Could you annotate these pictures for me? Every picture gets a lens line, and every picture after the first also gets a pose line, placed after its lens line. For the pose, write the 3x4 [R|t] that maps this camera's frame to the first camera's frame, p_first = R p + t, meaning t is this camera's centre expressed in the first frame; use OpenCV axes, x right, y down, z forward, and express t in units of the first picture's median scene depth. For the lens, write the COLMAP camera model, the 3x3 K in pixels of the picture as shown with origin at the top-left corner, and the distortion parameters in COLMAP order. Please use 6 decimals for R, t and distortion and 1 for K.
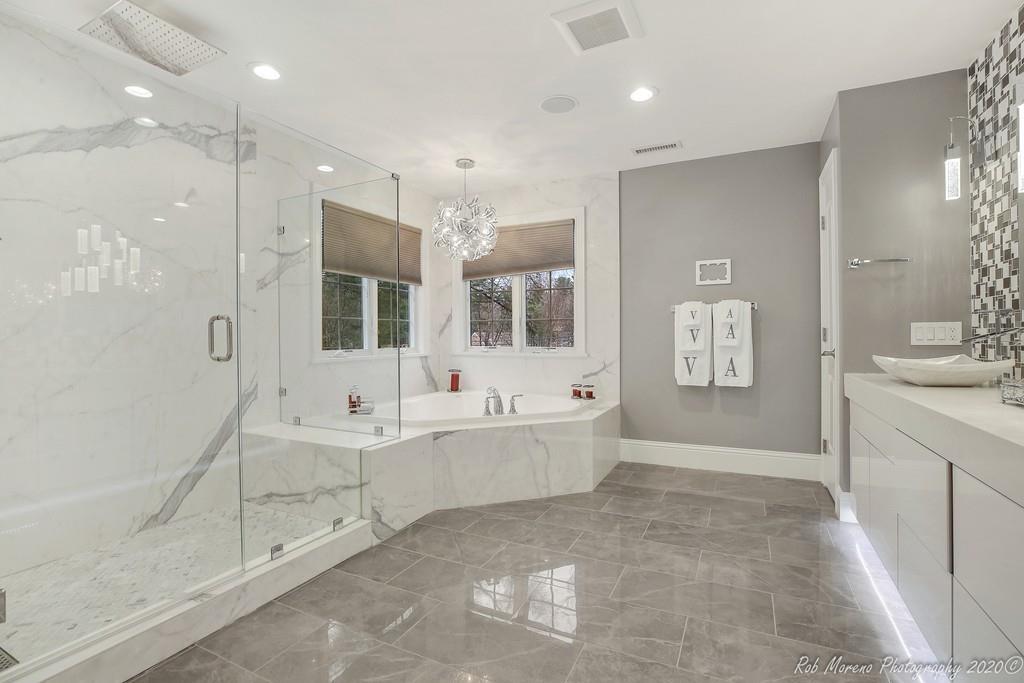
lens RADIAL K [[471.0, 0, 511.6], [0, 471.0, 338.5], [0, 0, 1]] dist [0.003200, 0.000431]
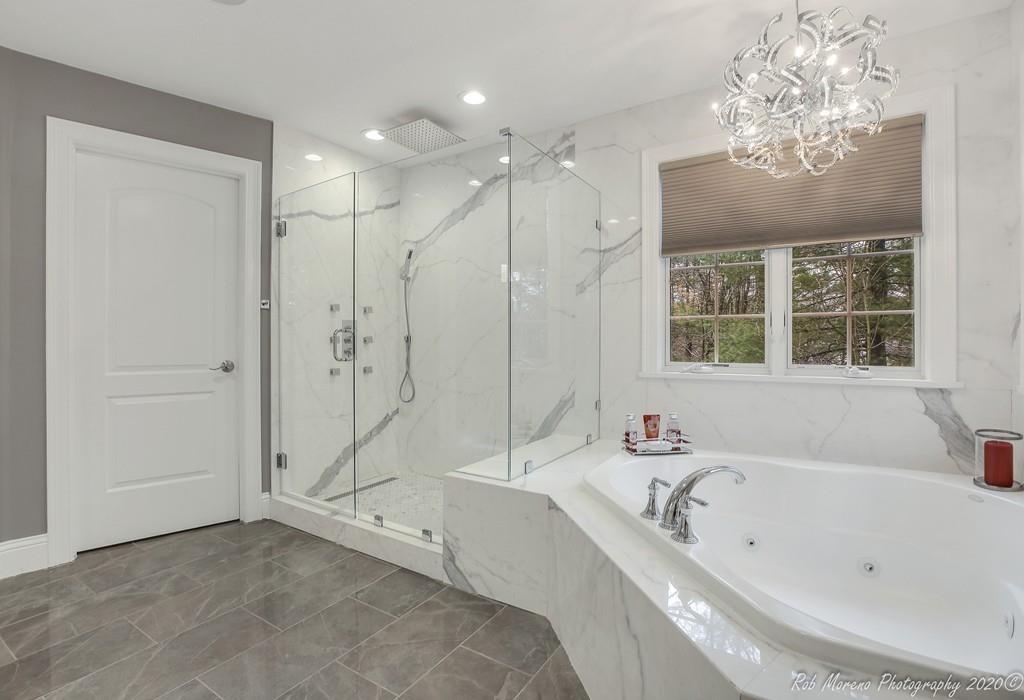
lens RADIAL K [[484.6, 0, 509.9], [0, 484.6, 343.4], [0, 0, 1]] dist [-0.021739, 0.000015]
pose [[-0.099377, 0.010551, -0.994994, 0.526212], [-0.006962, 0.999912, 0.011298, -0.015549], [0.995025, 0.008050, -0.099295, 1.093204]]
